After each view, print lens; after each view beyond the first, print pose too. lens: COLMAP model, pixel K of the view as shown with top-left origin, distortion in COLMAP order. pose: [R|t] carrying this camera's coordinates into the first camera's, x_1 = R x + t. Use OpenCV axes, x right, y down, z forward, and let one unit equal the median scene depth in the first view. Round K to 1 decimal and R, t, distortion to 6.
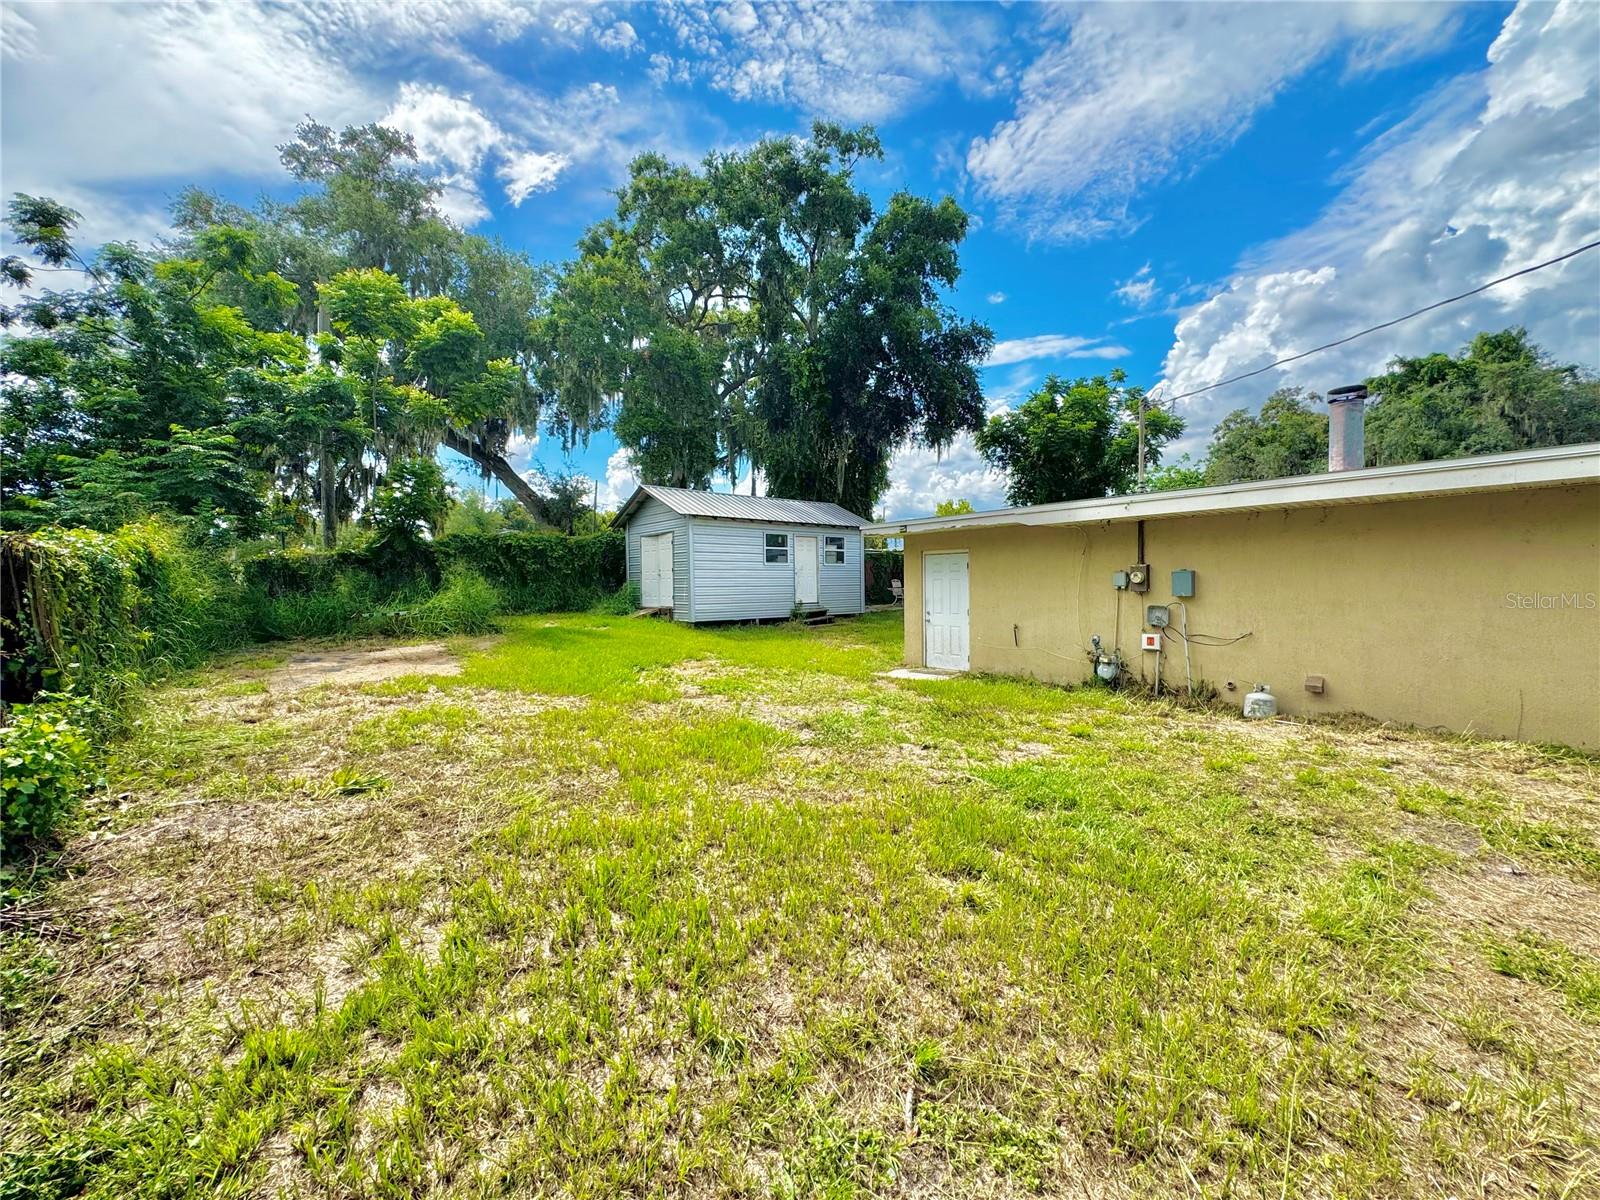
lens RADIAL K [[647.9, 0, 795.7], [0, 647.9, 595.2], [0, 0, 1]] dist [-0.001281, -0.000357]
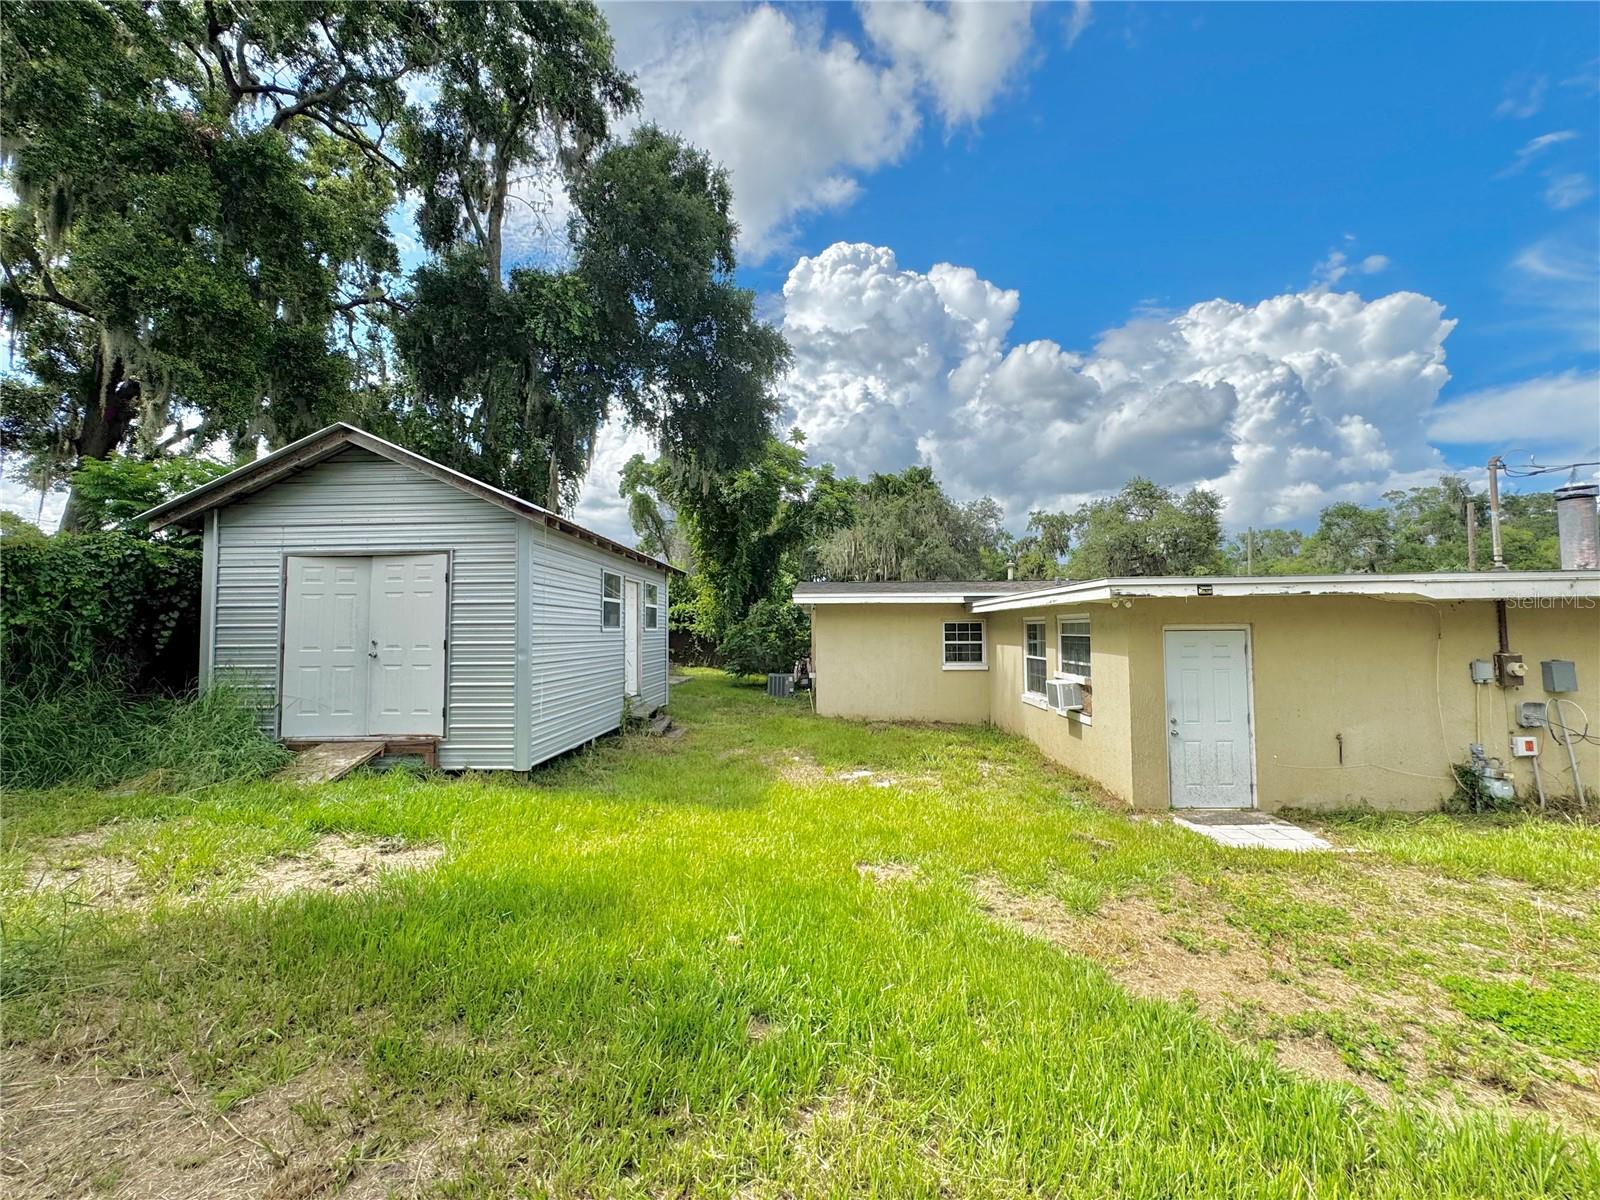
lens RADIAL K [[647.9, 0, 795.7], [0, 647.9, 595.2], [0, 0, 1]] dist [-0.001281, -0.000357]
pose [[0.669178, 0.046913, 0.741620, -0.588796], [0.013971, 0.997035, -0.075676, -0.060621], [-0.742971, 0.061002, 0.666538, 0.954222]]
